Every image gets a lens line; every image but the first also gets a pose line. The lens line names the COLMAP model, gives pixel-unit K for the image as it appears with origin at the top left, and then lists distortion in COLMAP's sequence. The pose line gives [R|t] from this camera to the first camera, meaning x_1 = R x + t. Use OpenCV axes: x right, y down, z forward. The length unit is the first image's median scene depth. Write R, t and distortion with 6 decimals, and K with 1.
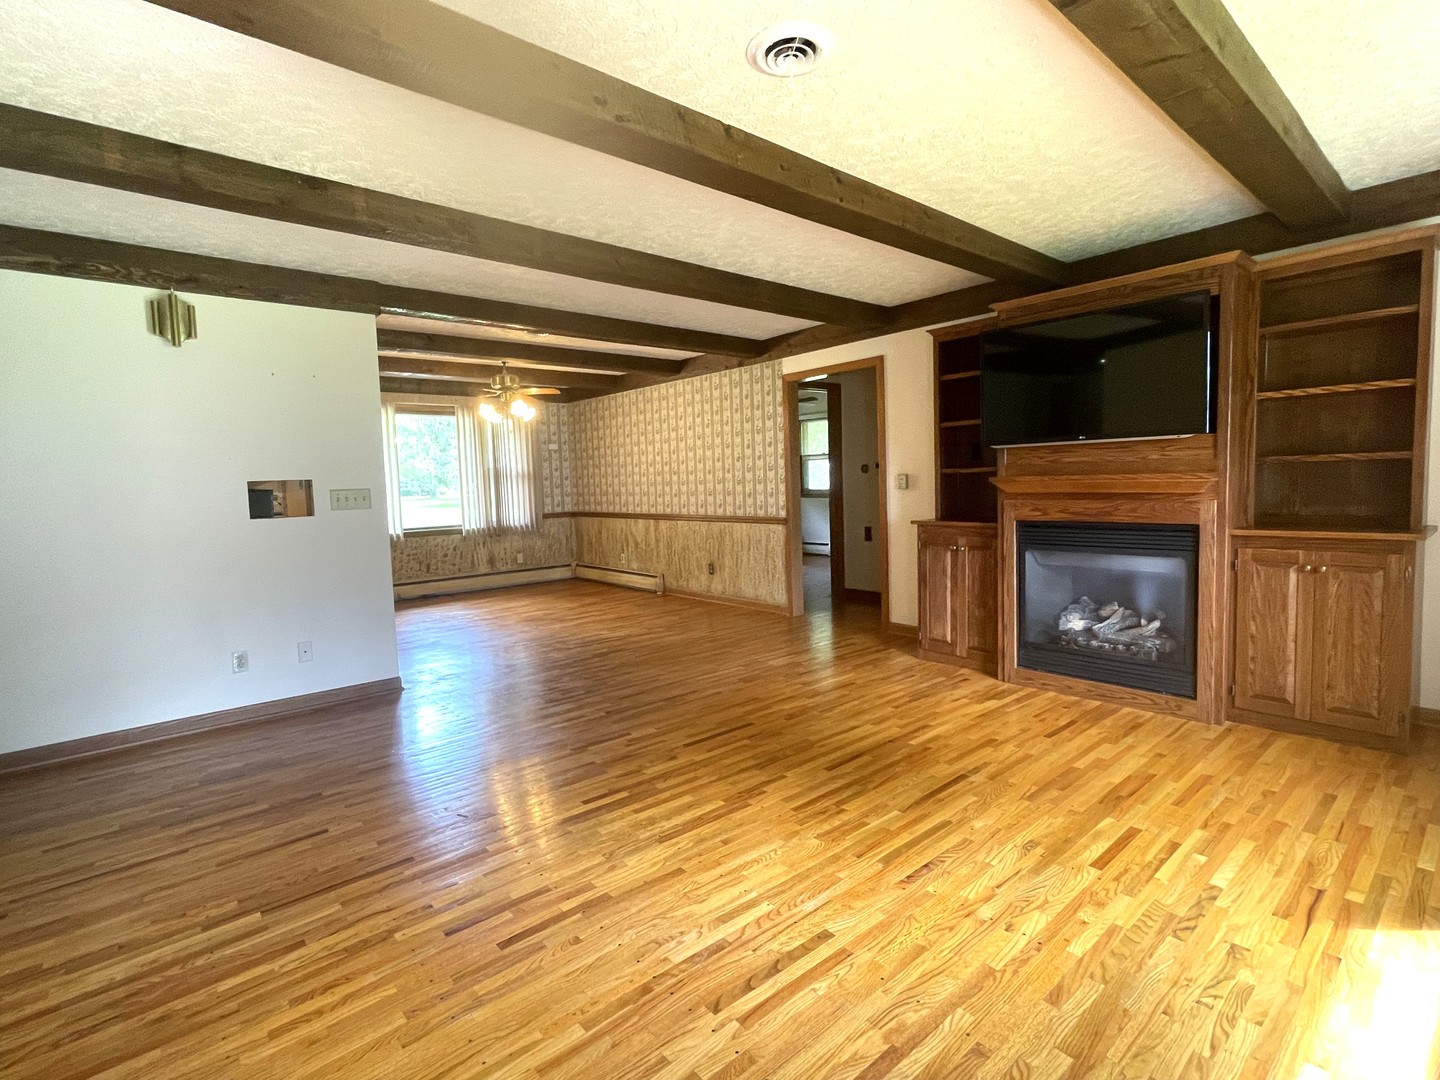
lens RADIAL K [[692.7, 0, 714.5], [0, 692.7, 531.5], [0, 0, 1]] dist [-0.007139, 0.004154]
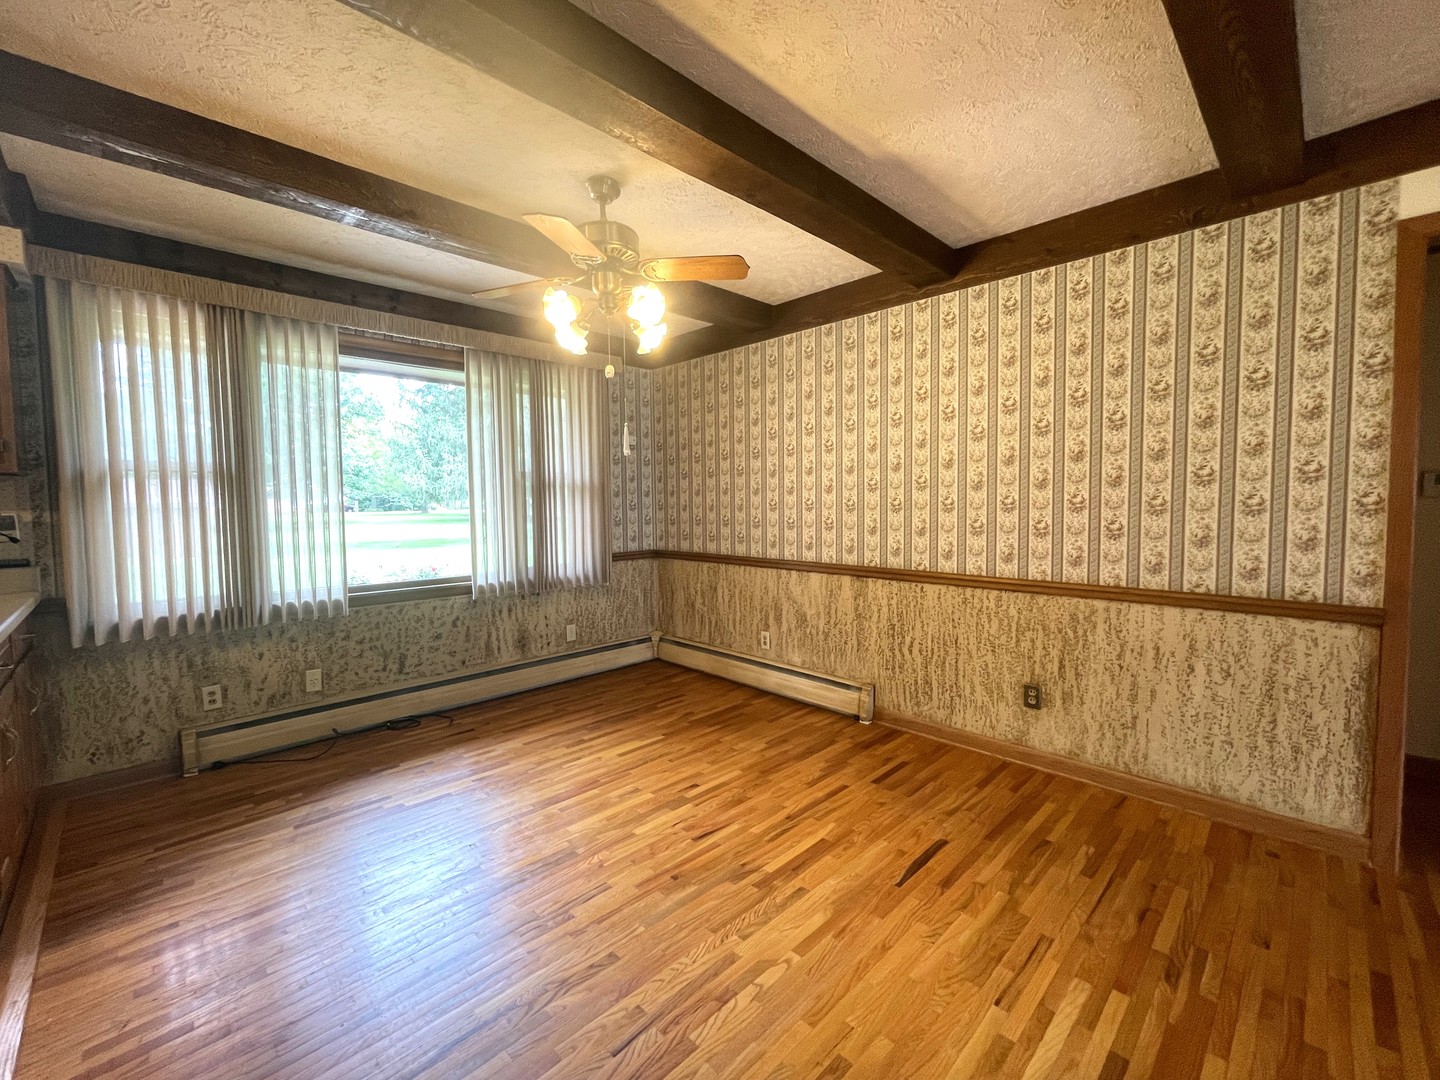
lens RADIAL K [[600.6, 0, 715.5], [0, 600.6, 532.0], [0, 0, 1]] dist [-0.001965, 0.000793]
pose [[0.997690, 0.018050, 0.065483, -0.439502], [-0.016453, 0.999556, -0.024846, -0.074744], [-0.065902, 0.023712, 0.997544, 1.114739]]
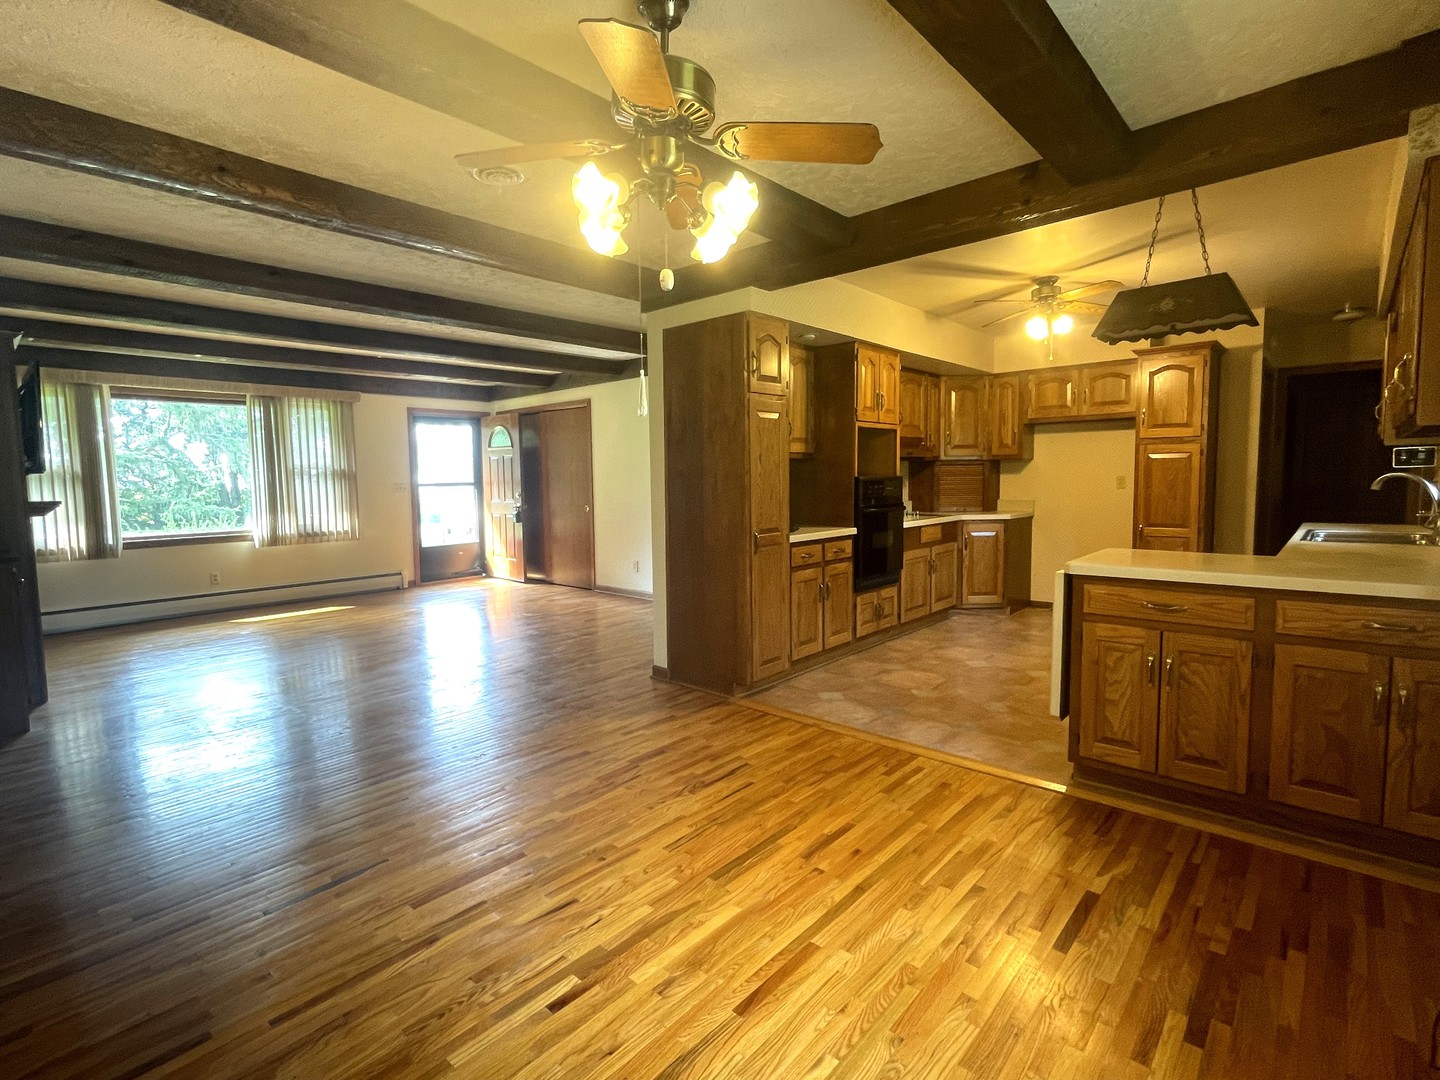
lens RADIAL K [[692.7, 0, 714.5], [0, 692.7, 531.5], [0, 0, 1]] dist [-0.007139, 0.004154]
pose [[-0.991174, 0.059714, -0.118356, -0.477507], [0.040811, 0.986891, 0.156141, -0.158708], [0.126128, 0.149932, -0.980618, 2.199471]]
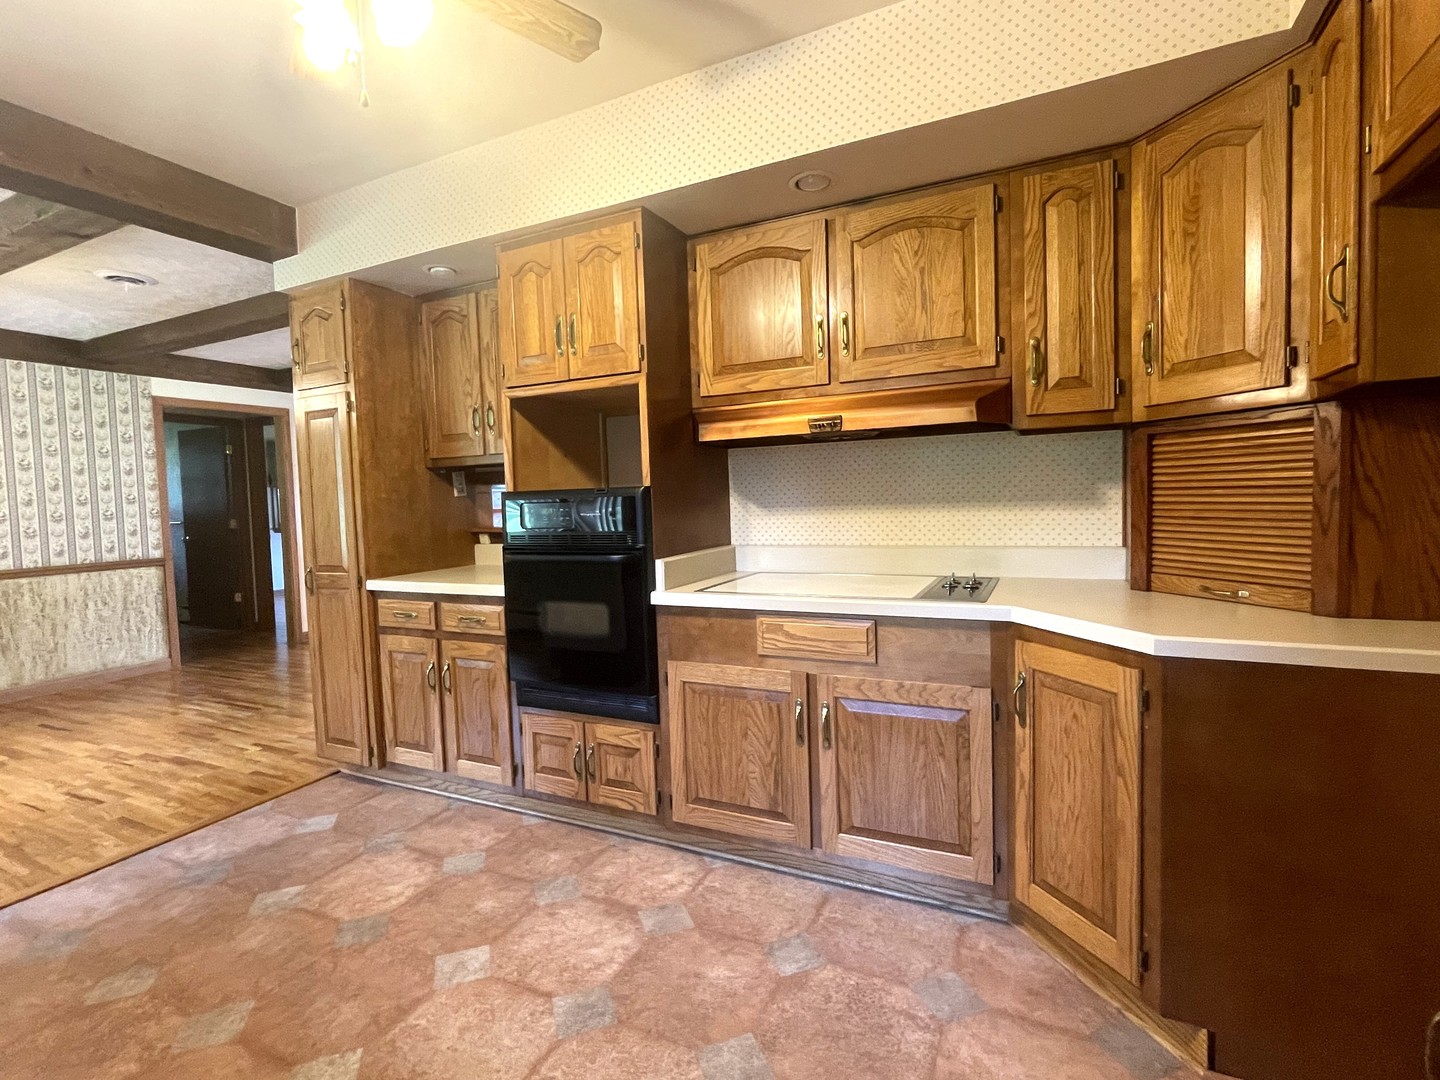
lens RADIAL K [[692.7, 0, 714.5], [0, 692.7, 531.5], [0, 0, 1]] dist [-0.007139, 0.004154]
pose [[-0.393521, -0.000098, 0.919315, -1.550333], [0.111618, 0.992597, 0.047885, -0.026761], [-0.912514, 0.121456, -0.390597, 1.115476]]
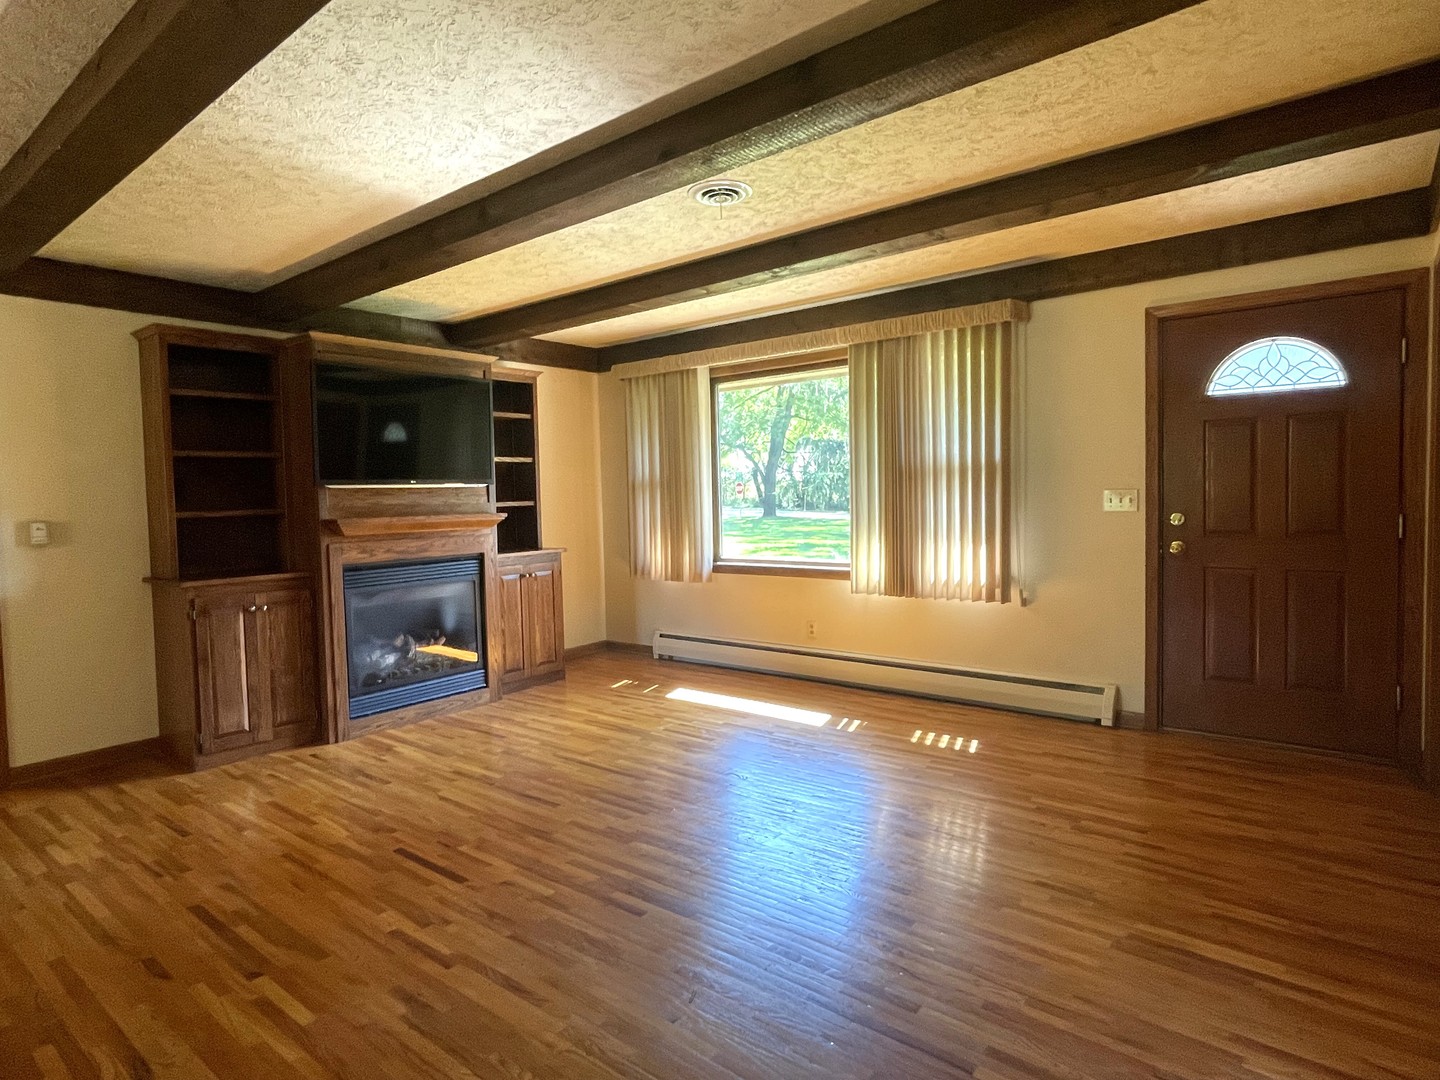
lens RADIAL K [[807.8, 0, 714.1], [0, 807.8, 532.4], [0, 0, 1]] dist [-0.002352, -0.000363]
pose [[-0.183129, -0.010643, 0.983031, -0.758490], [0.104027, 0.994118, 0.030142, -0.041734], [-0.977570, 0.107782, -0.180945, 0.713497]]
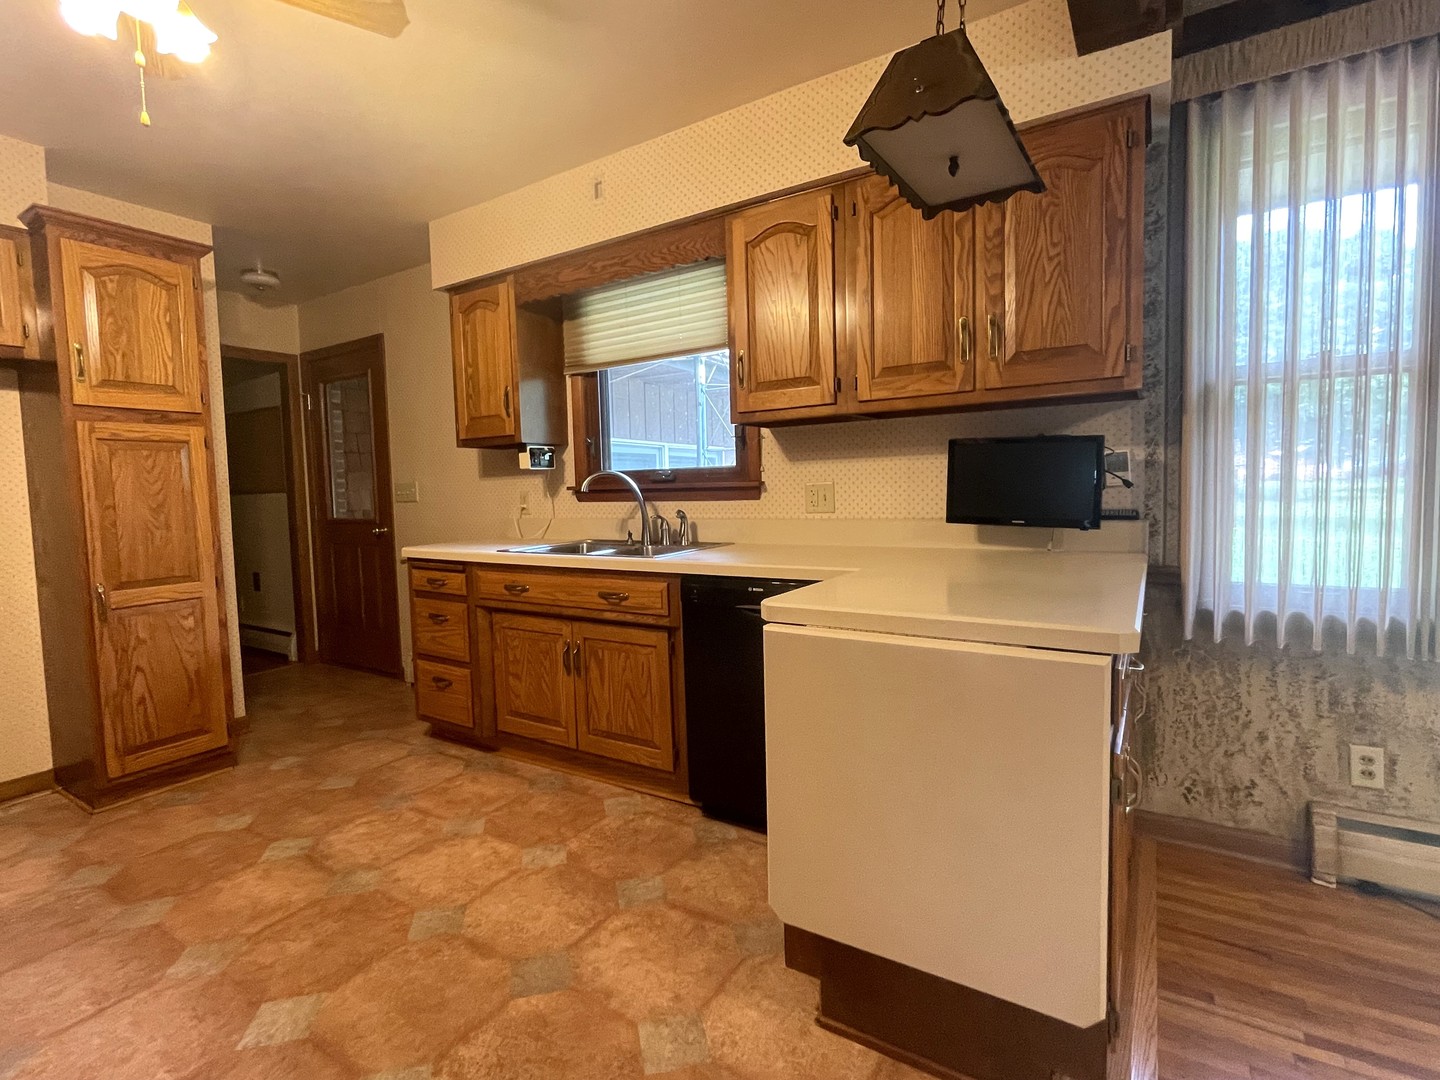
lens RADIAL K [[688.2, 0, 715.8], [0, 688.2, 532.6], [0, 0, 1]] dist [-0.001914, 0.000895]
pose [[0.294322, 0.089175, -0.951537, -0.696862], [-0.054781, 0.995575, 0.076357, -0.055319], [0.954135, 0.029653, 0.297905, 1.310946]]
